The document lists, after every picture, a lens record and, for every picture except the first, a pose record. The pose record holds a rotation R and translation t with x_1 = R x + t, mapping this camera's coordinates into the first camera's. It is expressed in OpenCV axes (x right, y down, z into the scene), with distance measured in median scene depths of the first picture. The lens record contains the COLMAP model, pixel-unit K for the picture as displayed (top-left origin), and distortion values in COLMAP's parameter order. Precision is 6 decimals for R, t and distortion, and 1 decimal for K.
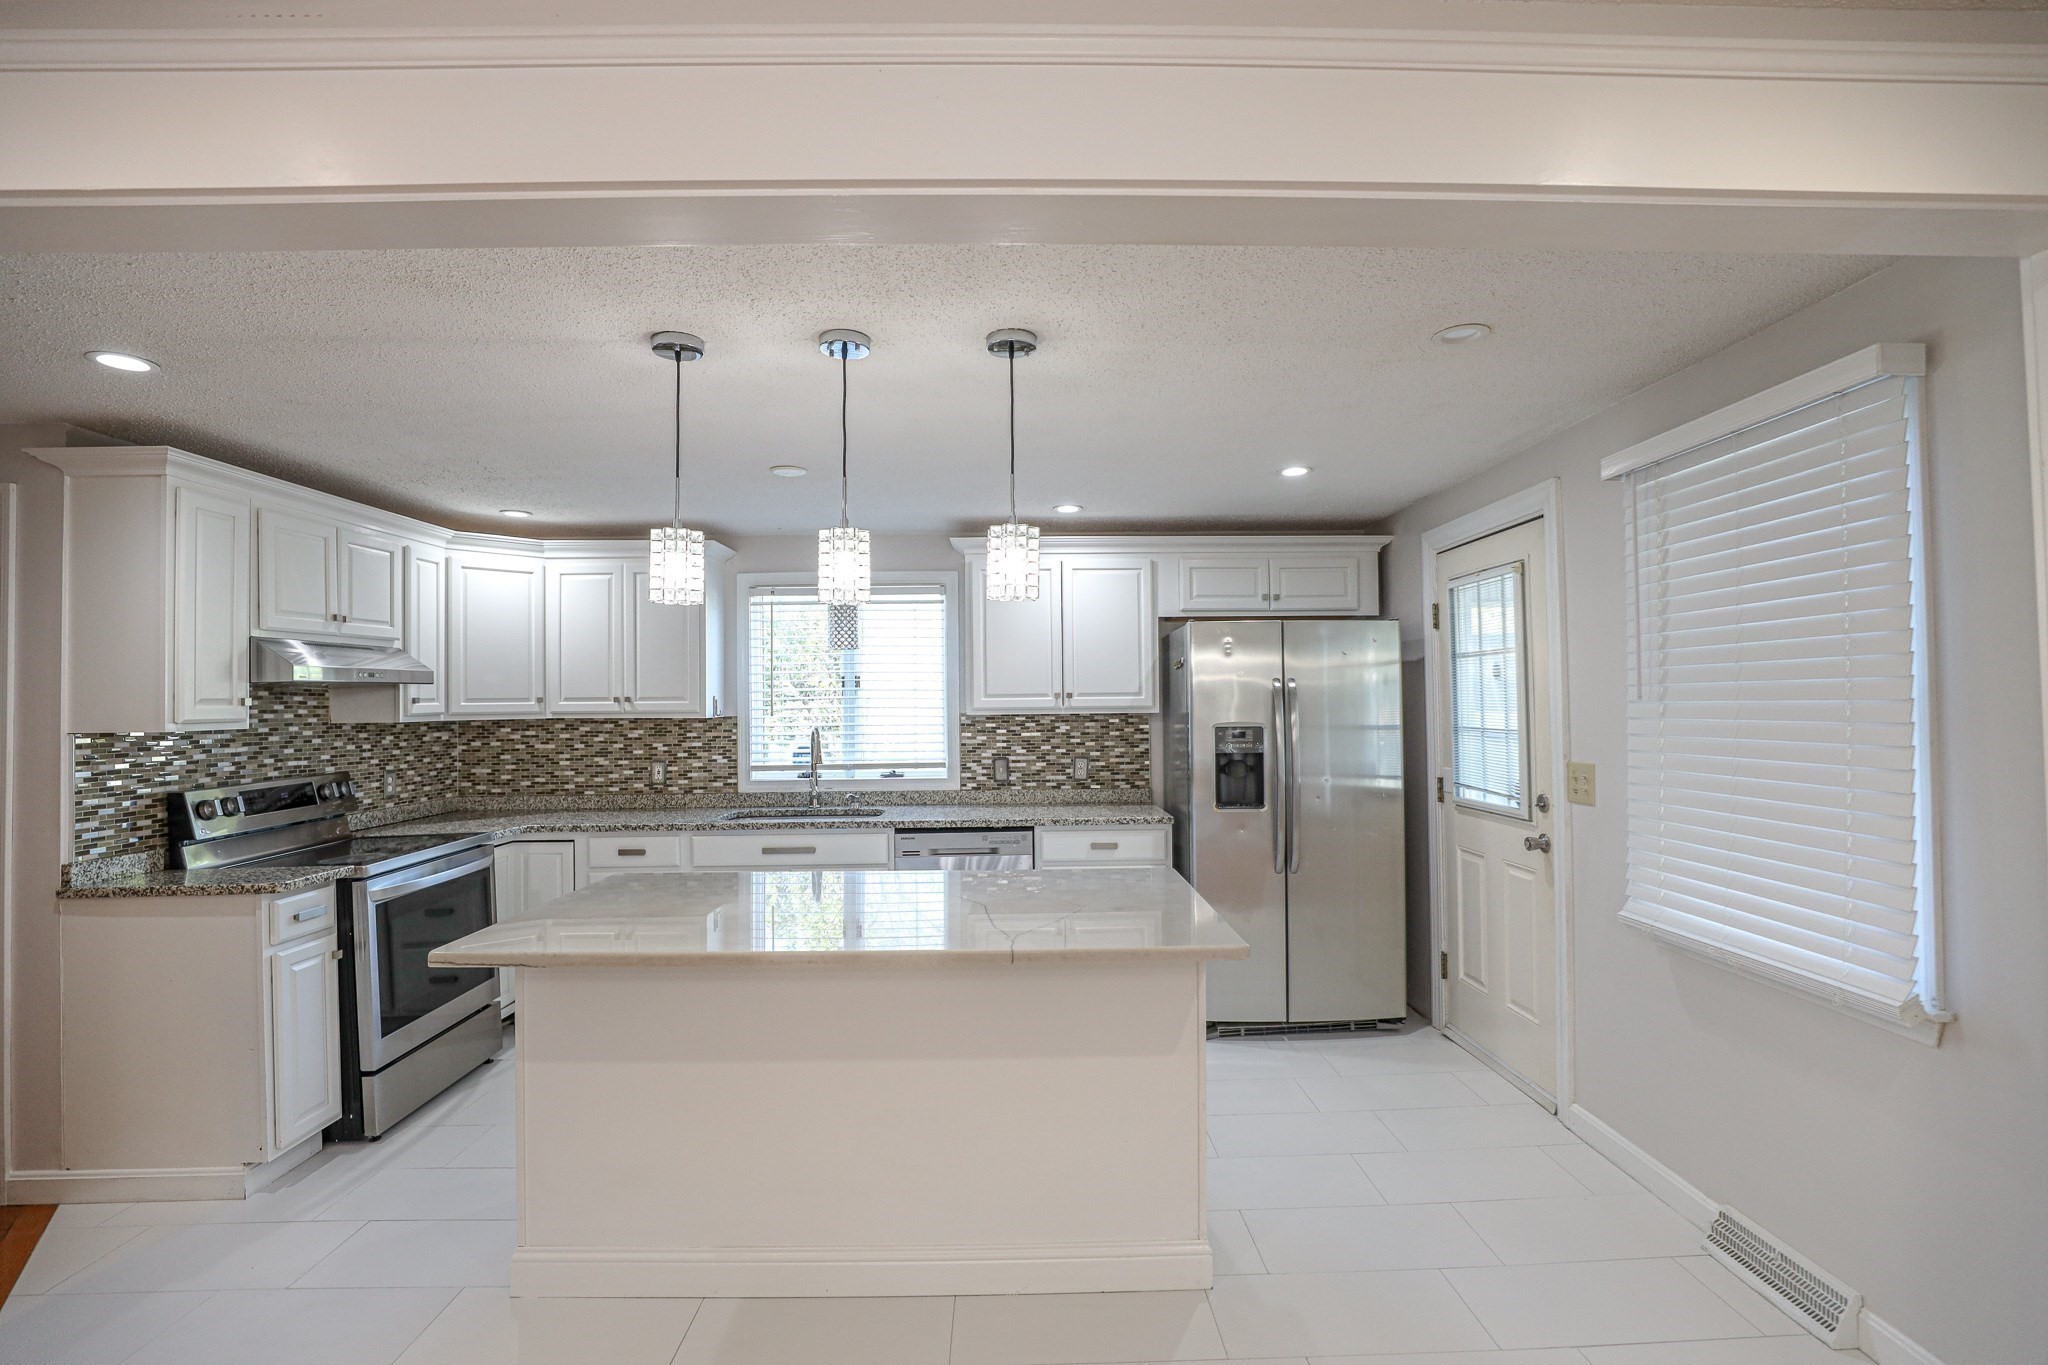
lens RADIAL K [[926.4, 0, 1034.9], [0, 926.4, 682.4], [0, 0, 1]] dist [-0.039521, 0.012719]
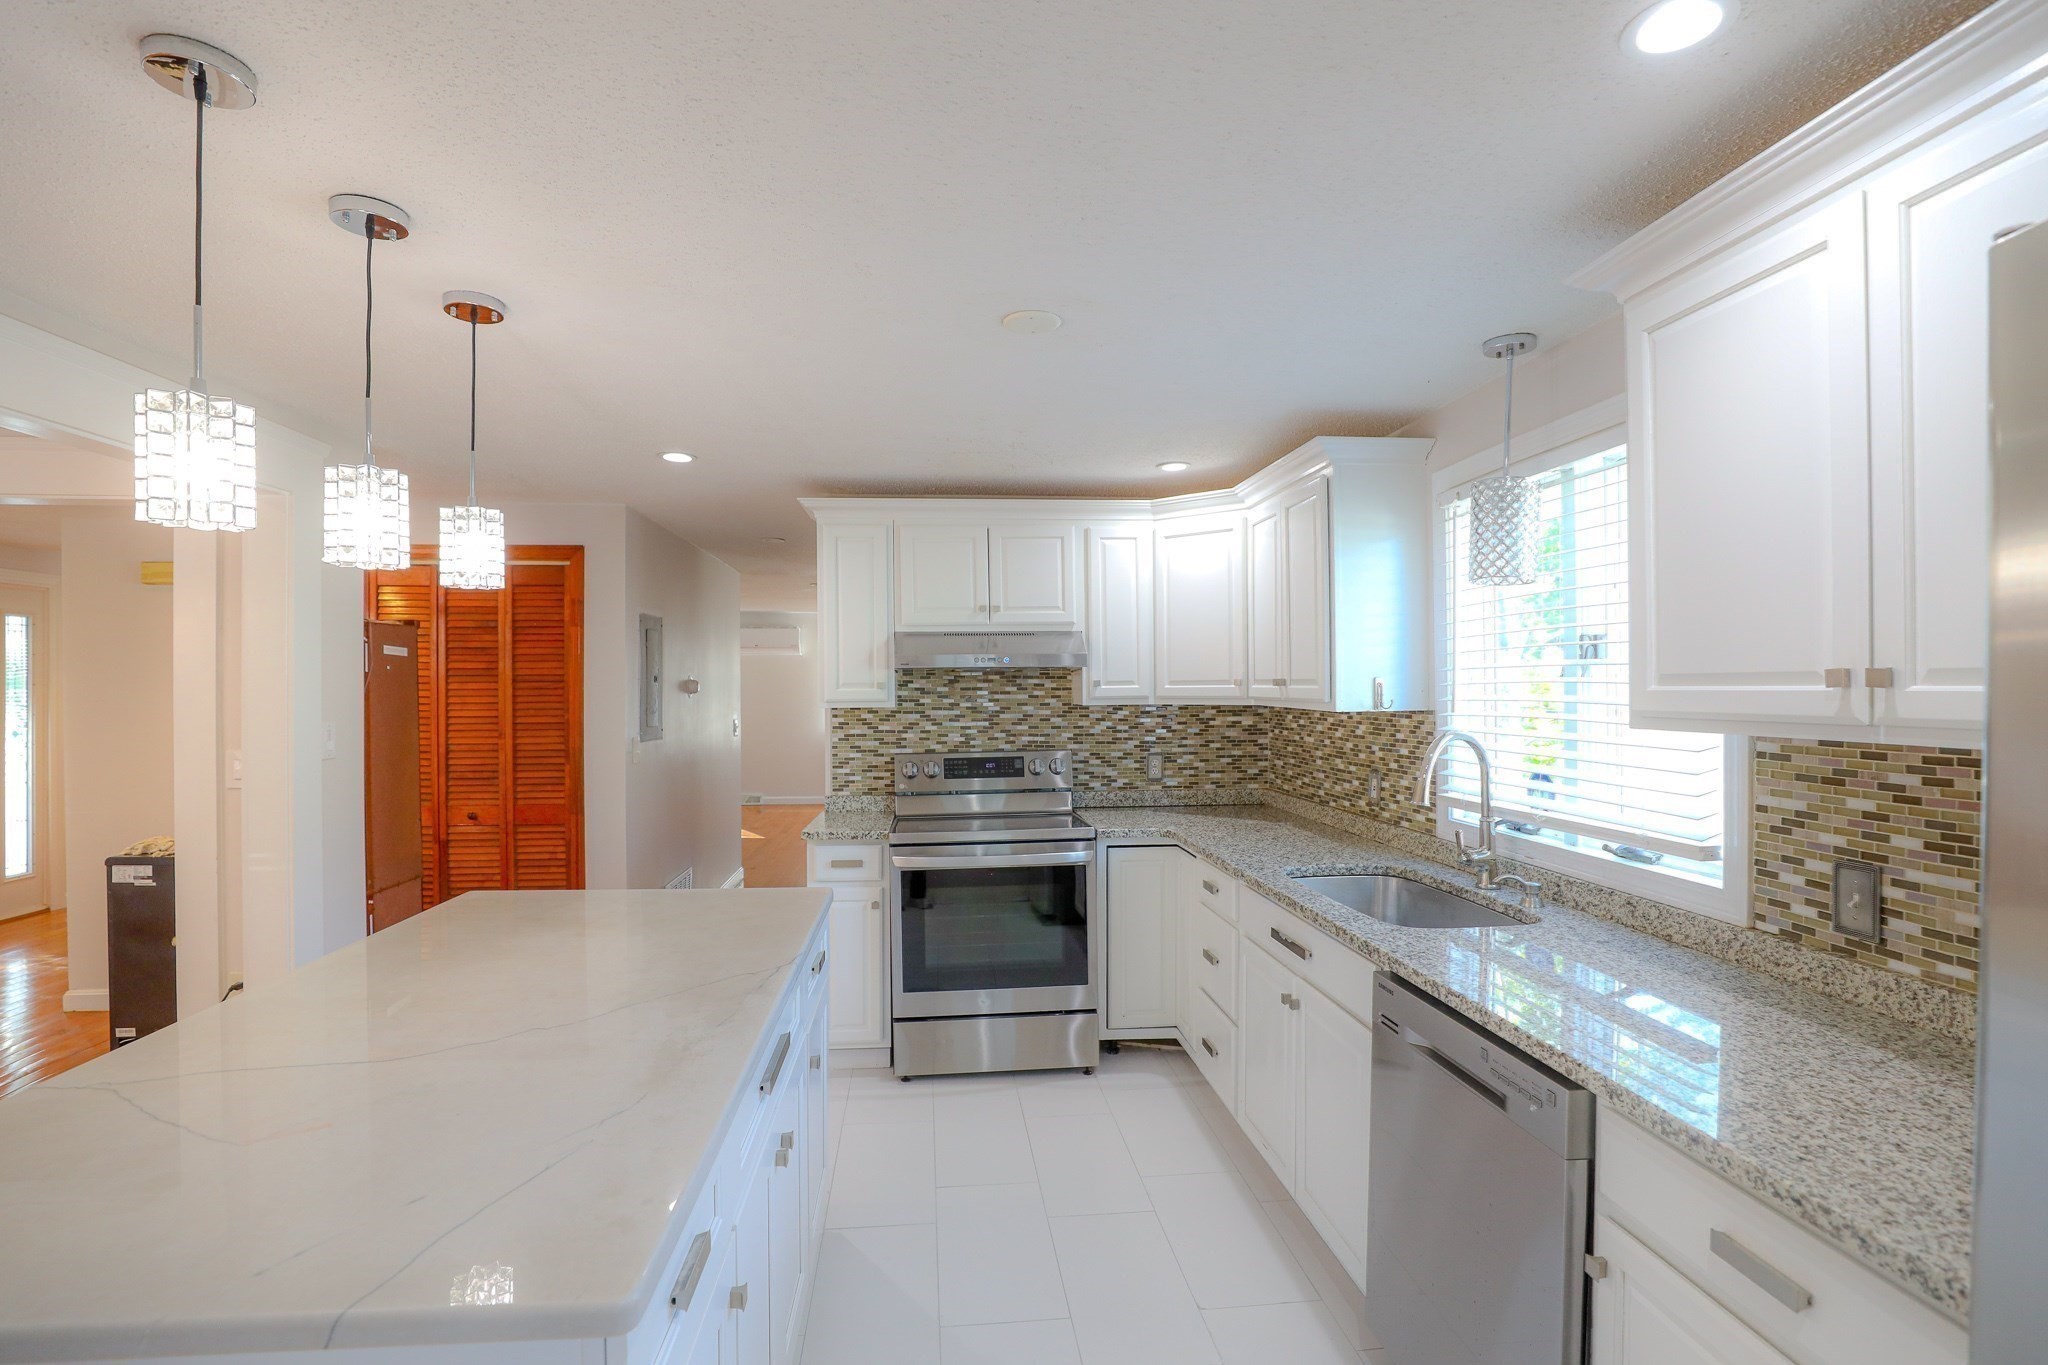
lens RADIAL K [[963.7, 0, 1043.9], [0, 963.7, 691.1], [0, 0, 1]] dist [-0.001071, 0.013967]
pose [[0.082150, 0.015403, -0.996501, 0.329279], [0.022942, 0.999586, 0.017342, 0.008003], [0.996356, -0.024286, 0.081763, 0.789972]]
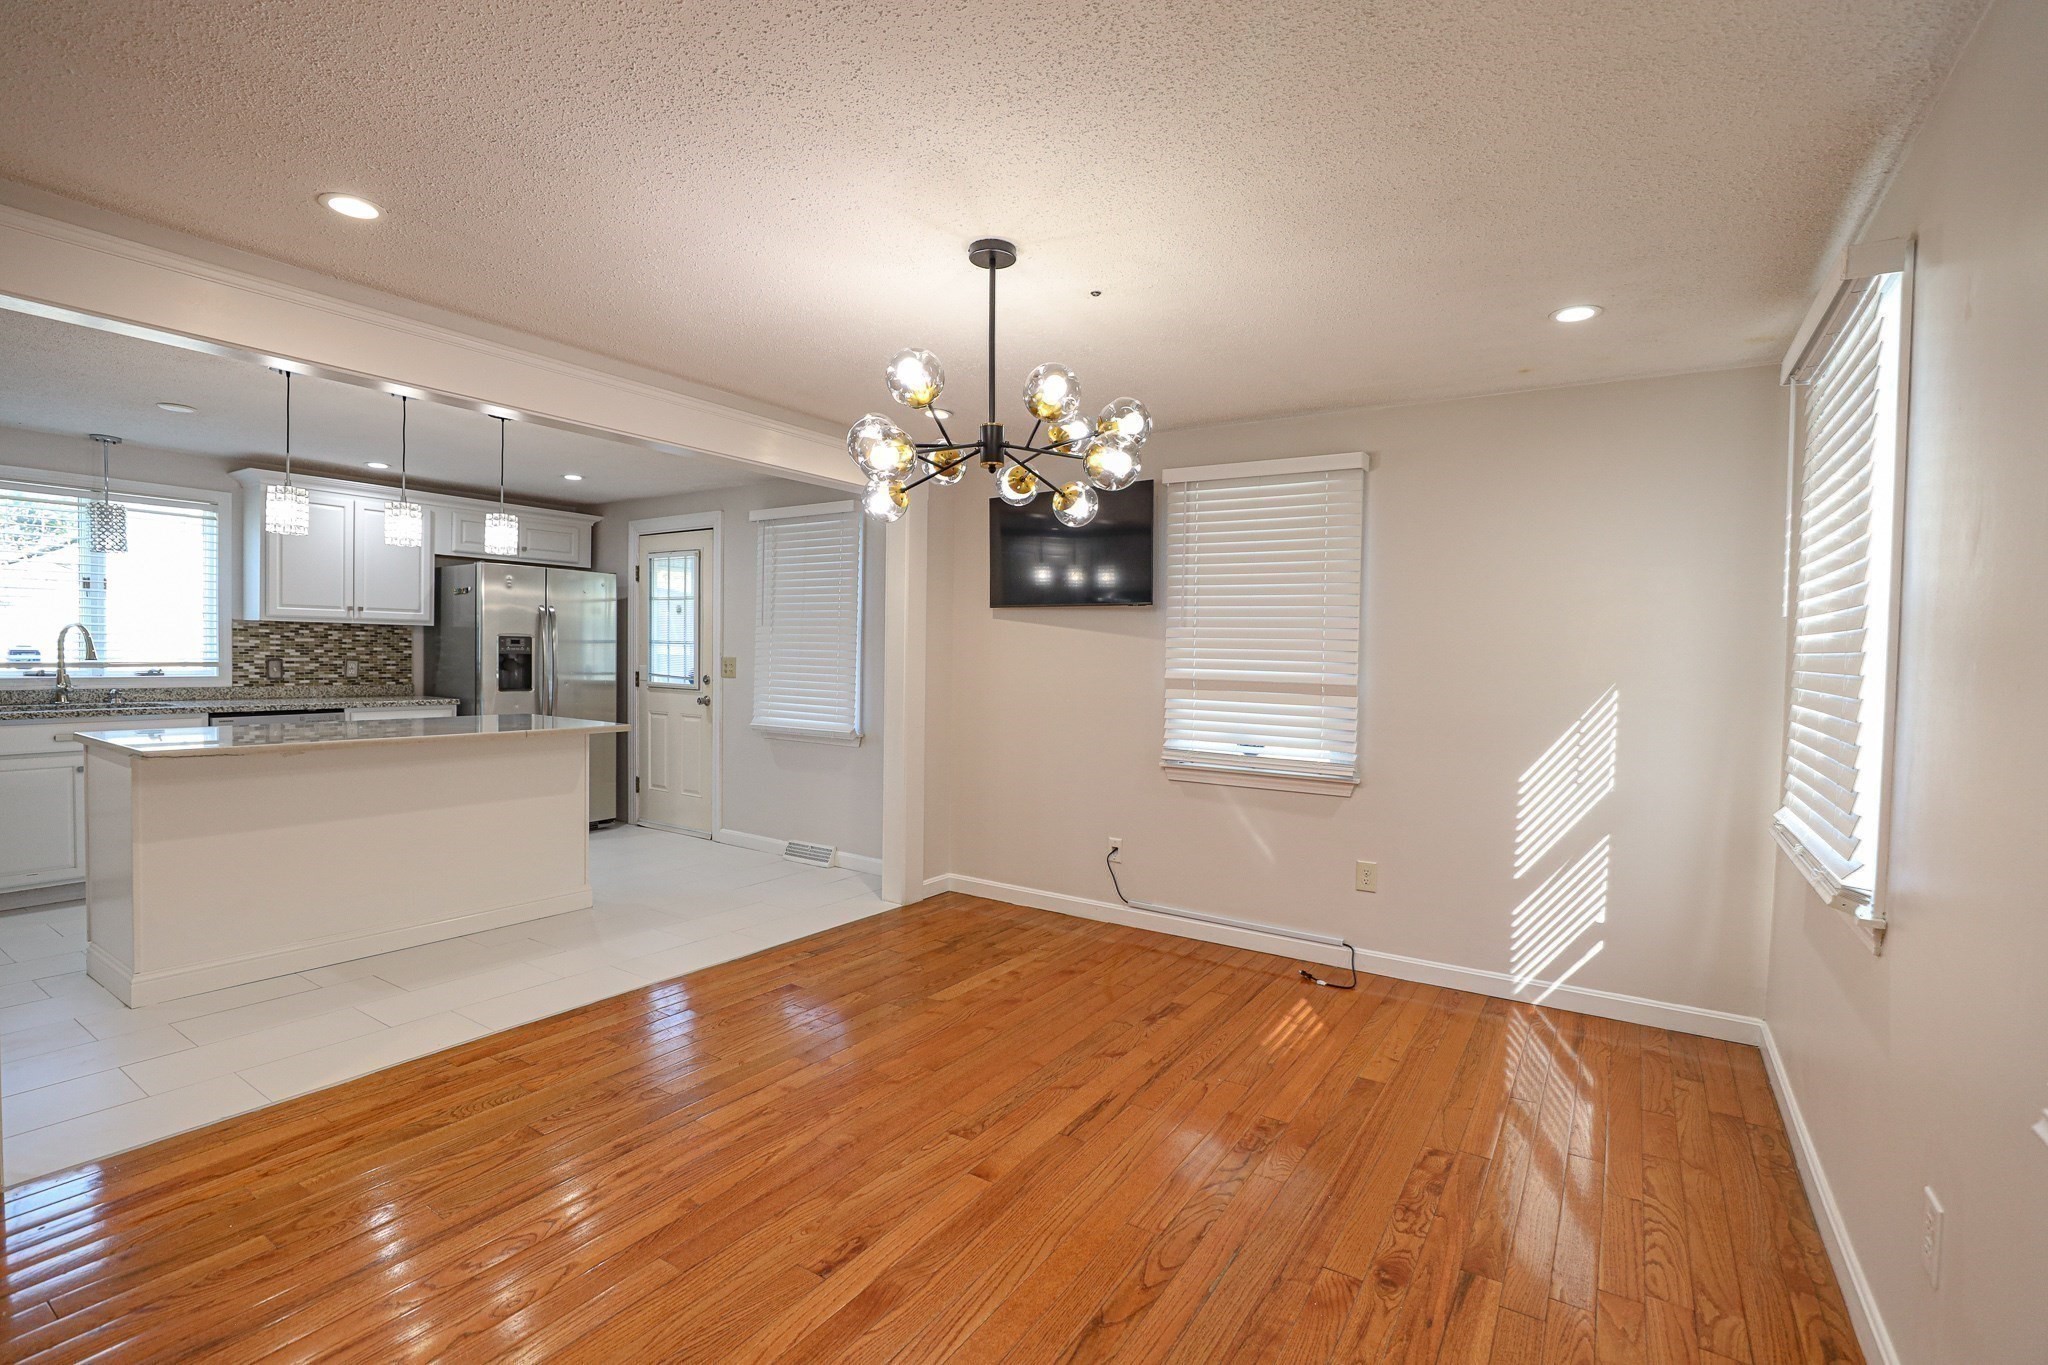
lens RADIAL K [[926.4, 0, 1034.9], [0, 926.4, 682.4], [0, 0, 1]] dist [-0.039521, 0.012719]
pose [[0.559911, -0.004710, 0.828539, -0.518693], [-0.046253, 0.998247, 0.036931, 0.028061], [-0.827261, -0.059001, 0.558712, -0.506669]]
